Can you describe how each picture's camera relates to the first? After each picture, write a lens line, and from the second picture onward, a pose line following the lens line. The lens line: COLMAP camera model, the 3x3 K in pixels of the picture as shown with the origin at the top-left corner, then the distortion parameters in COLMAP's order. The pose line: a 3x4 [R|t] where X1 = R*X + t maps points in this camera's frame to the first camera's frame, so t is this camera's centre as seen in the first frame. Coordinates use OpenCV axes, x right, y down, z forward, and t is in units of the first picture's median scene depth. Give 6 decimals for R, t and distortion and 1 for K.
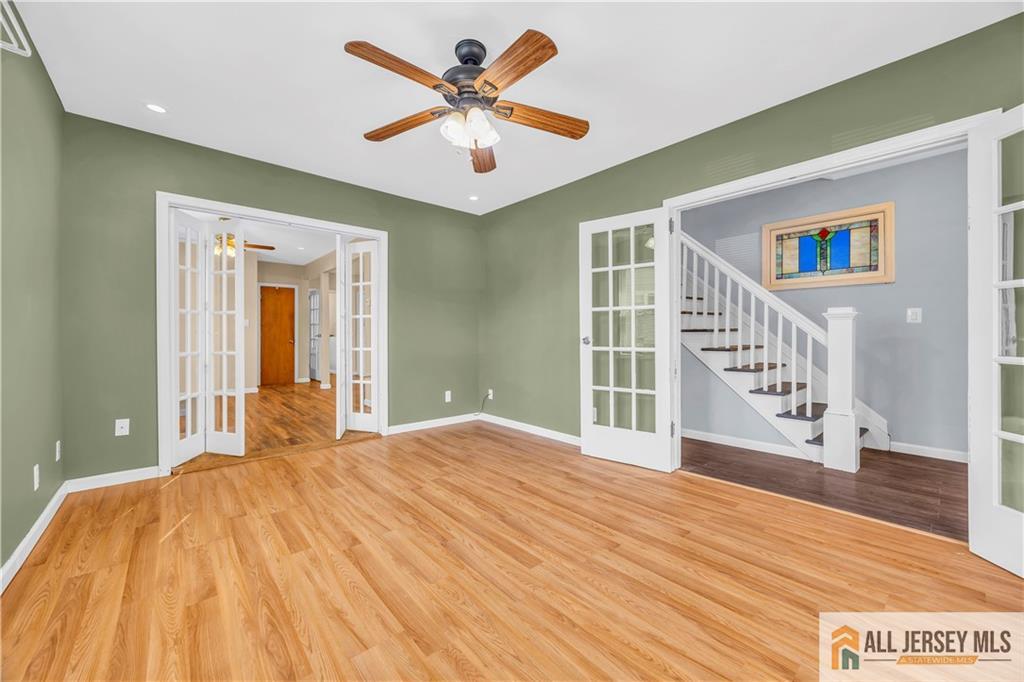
lens RADIAL K [[392.7, 0, 516.9], [0, 392.7, 334.7], [0, 0, 1]] dist [-0.002444, 0.000225]
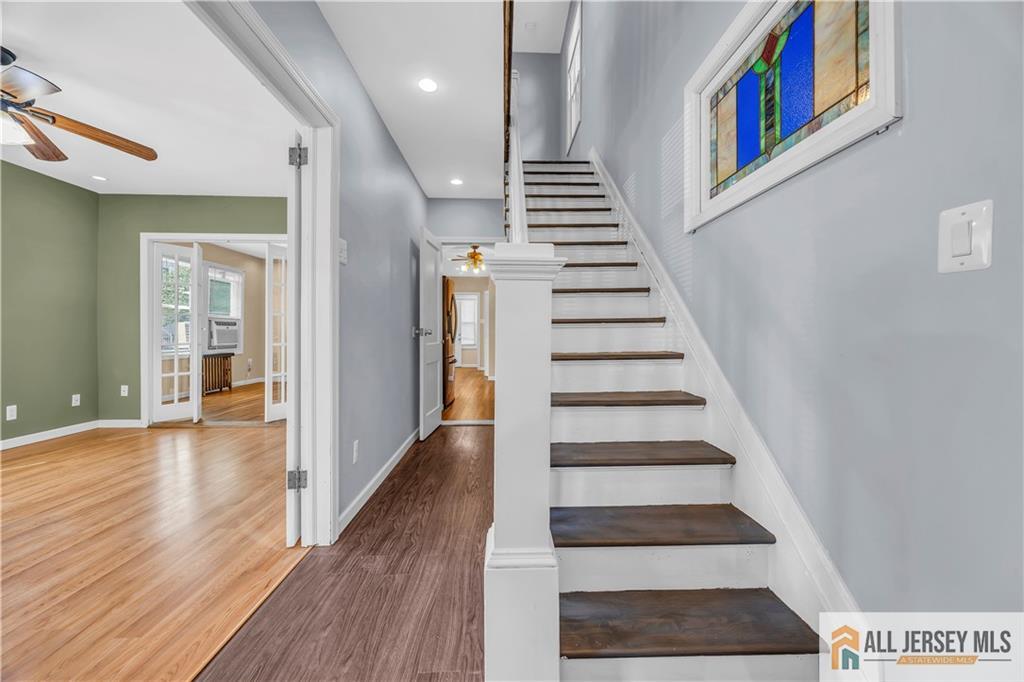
lens RADIAL K [[394.9, 0, 520.6], [0, 394.9, 330.8], [0, 0, 1]] dist [0.001347, 0.000350]
pose [[0.766377, -0.002207, -0.642387, 1.187898], [-0.002825, 0.999973, -0.006805, 0.007568], [0.642385, 0.007030, 0.766350, 0.820820]]
